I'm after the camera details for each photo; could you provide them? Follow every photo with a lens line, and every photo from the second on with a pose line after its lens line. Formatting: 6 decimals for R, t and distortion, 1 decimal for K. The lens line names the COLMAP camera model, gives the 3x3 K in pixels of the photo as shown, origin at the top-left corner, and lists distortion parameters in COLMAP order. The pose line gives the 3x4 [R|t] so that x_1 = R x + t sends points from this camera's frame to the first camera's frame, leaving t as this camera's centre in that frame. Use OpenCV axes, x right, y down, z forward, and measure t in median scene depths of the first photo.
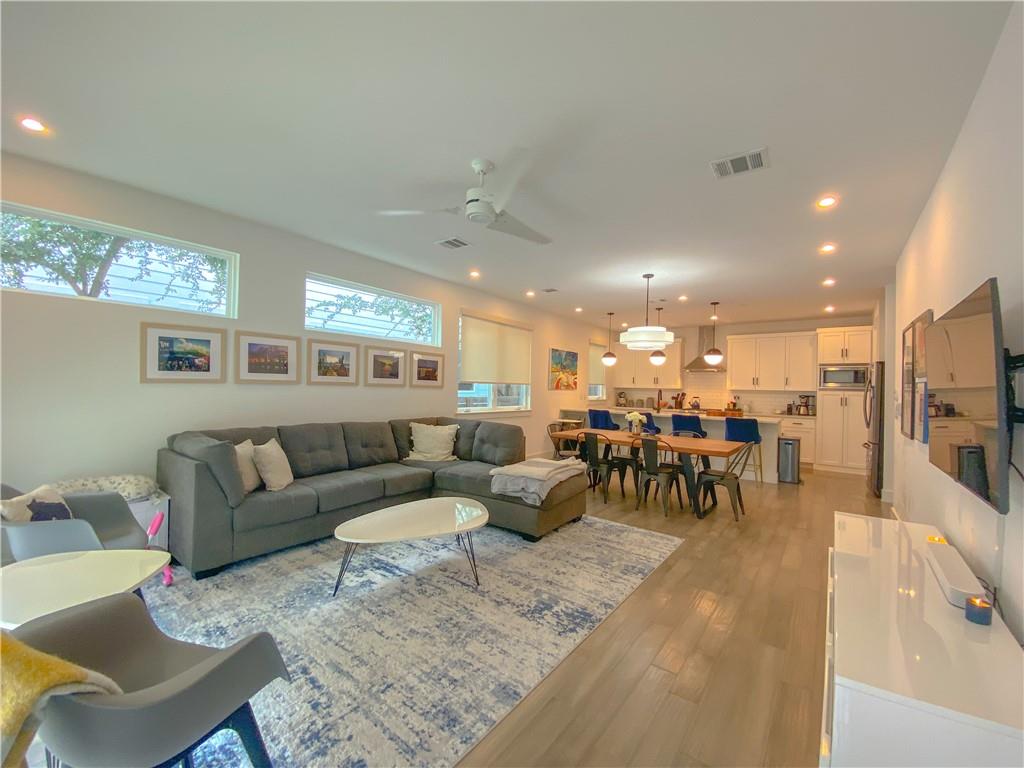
lens RADIAL K [[412.5, 0, 511.1], [0, 412.5, 385.4], [0, 0, 1]] dist [0.047104, -0.037340]
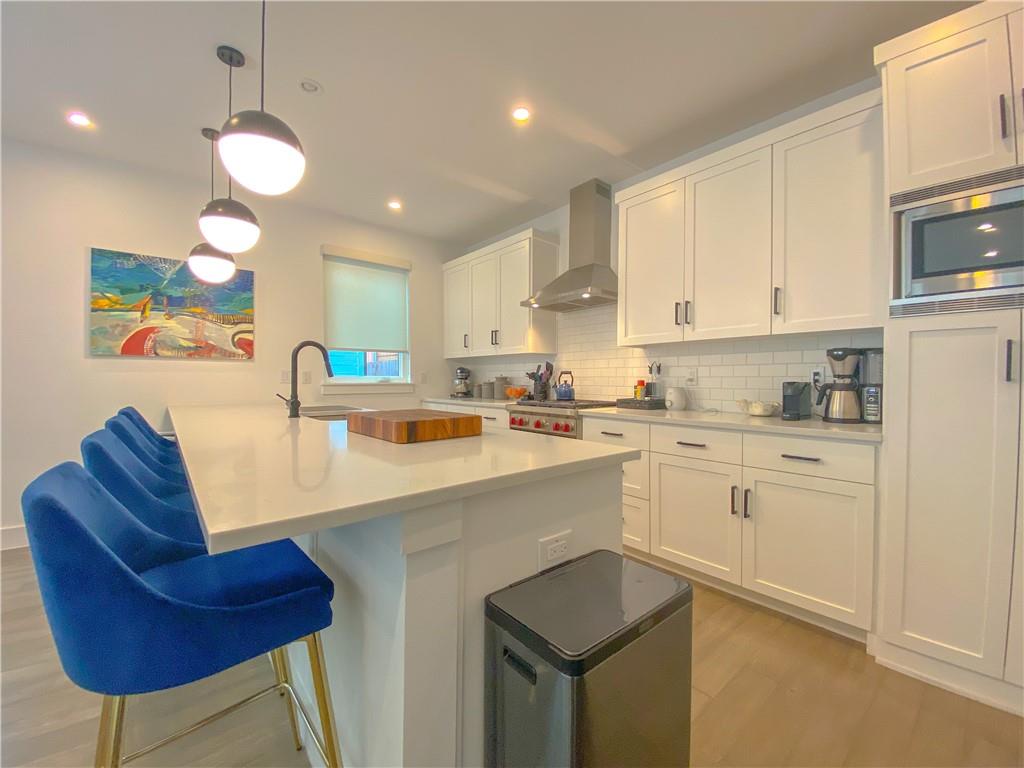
lens RADIAL K [[414.8, 0, 510.4], [0, 414.8, 384.1], [0, 0, 1]] dist [0.029759, -0.024963]
pose [[0.974904, -0.017863, -0.221908, 0.701696], [0.021260, 0.999690, 0.012927, 0.049441], [0.221608, -0.017320, 0.974982, 0.882063]]
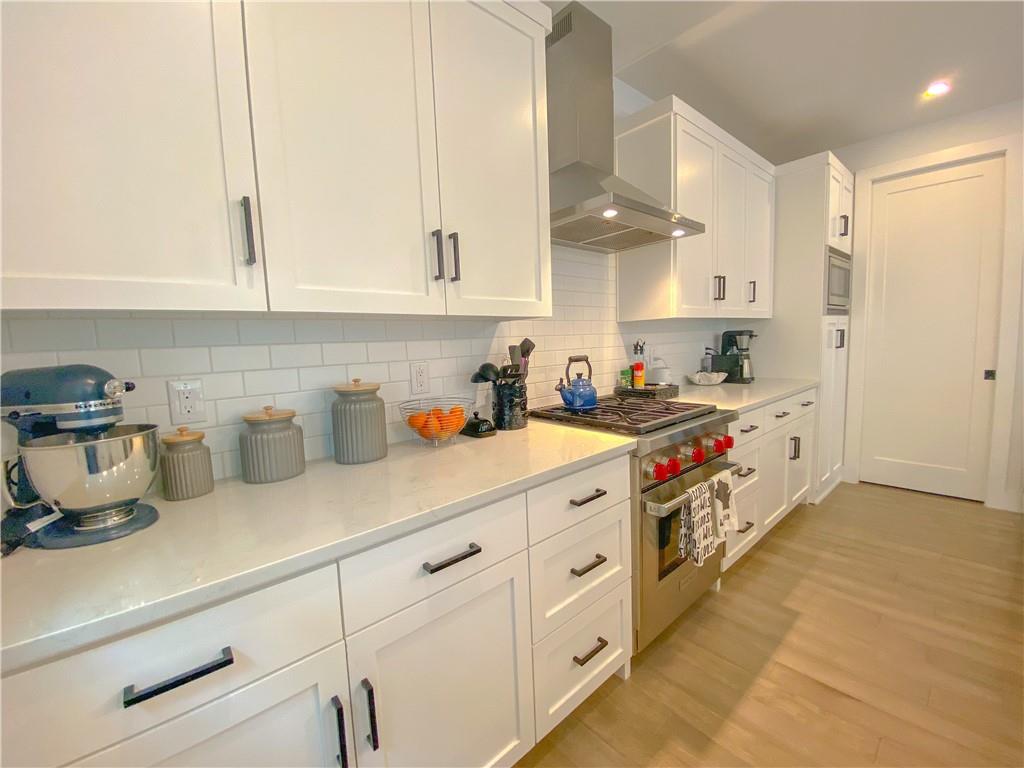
lens RADIAL K [[414.8, 0, 510.4], [0, 414.8, 384.1], [0, 0, 1]] dist [0.029759, -0.024963]
pose [[0.194862, -0.129813, 0.972202, 0.333919], [0.038049, 0.991457, 0.124757, 0.020404], [-0.980092, 0.012681, 0.198136, 1.449027]]
